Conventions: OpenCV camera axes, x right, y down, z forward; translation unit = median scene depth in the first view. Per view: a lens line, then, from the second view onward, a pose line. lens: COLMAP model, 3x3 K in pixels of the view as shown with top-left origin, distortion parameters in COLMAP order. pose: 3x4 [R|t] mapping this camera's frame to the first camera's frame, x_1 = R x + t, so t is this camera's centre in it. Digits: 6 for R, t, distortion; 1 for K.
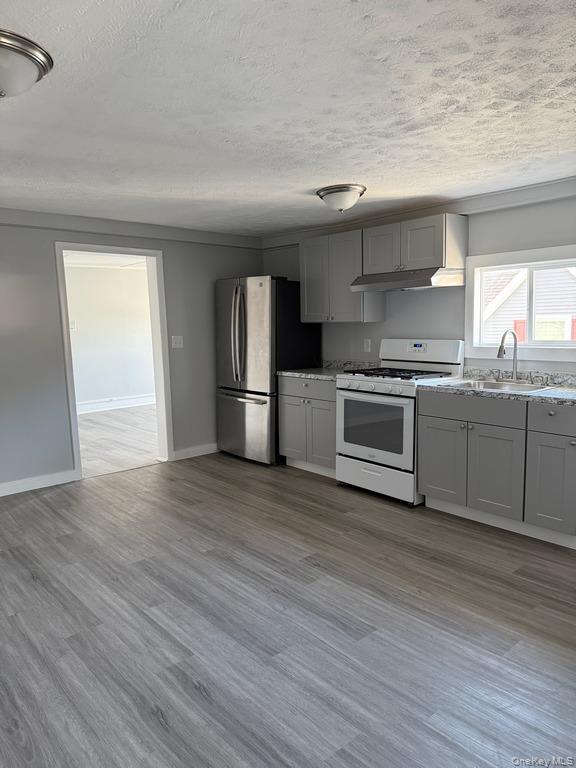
lens RADIAL K [[540.6, 0, 290.3], [0, 540.6, 385.1], [0, 0, 1]] dist [0.106781, -0.122511]
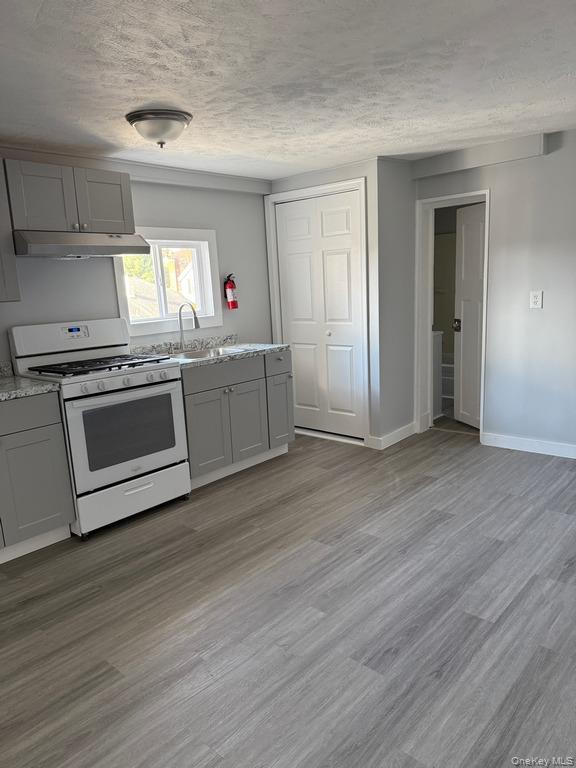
lens RADIAL K [[540.6, 0, 290.3], [0, 540.6, 385.1], [0, 0, 1]] dist [0.106781, -0.122511]
pose [[-0.114179, -0.160598, 0.980394, -0.740144], [0.171199, 0.968903, 0.178654, -0.104956], [-0.978598, 0.188241, -0.083135, 0.970858]]
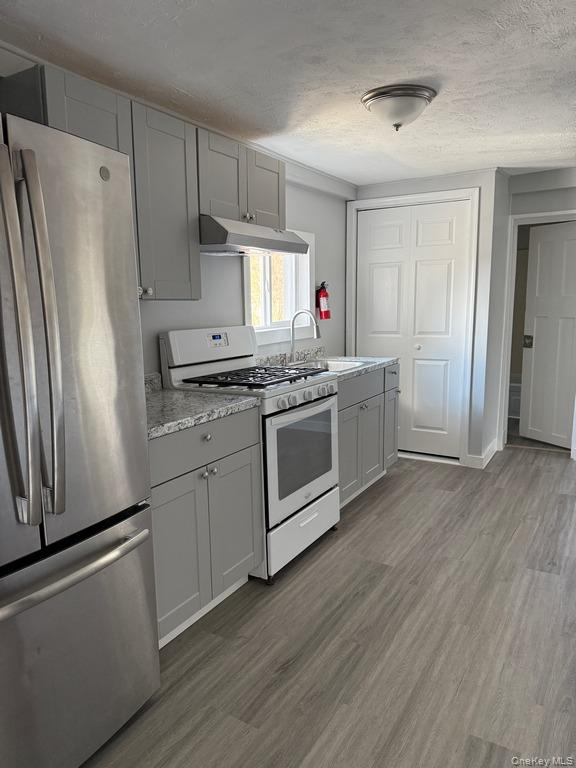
lens RADIAL K [[542.7, 0, 288.0], [0, 542.7, 384.0], [0, 0, 1]] dist [0.093121, -0.121280]
pose [[-0.304929, -0.120528, 0.944718, -0.552777], [0.137976, 0.975904, 0.169041, -0.147232], [-0.942328, 0.181894, -0.280951, 1.399854]]
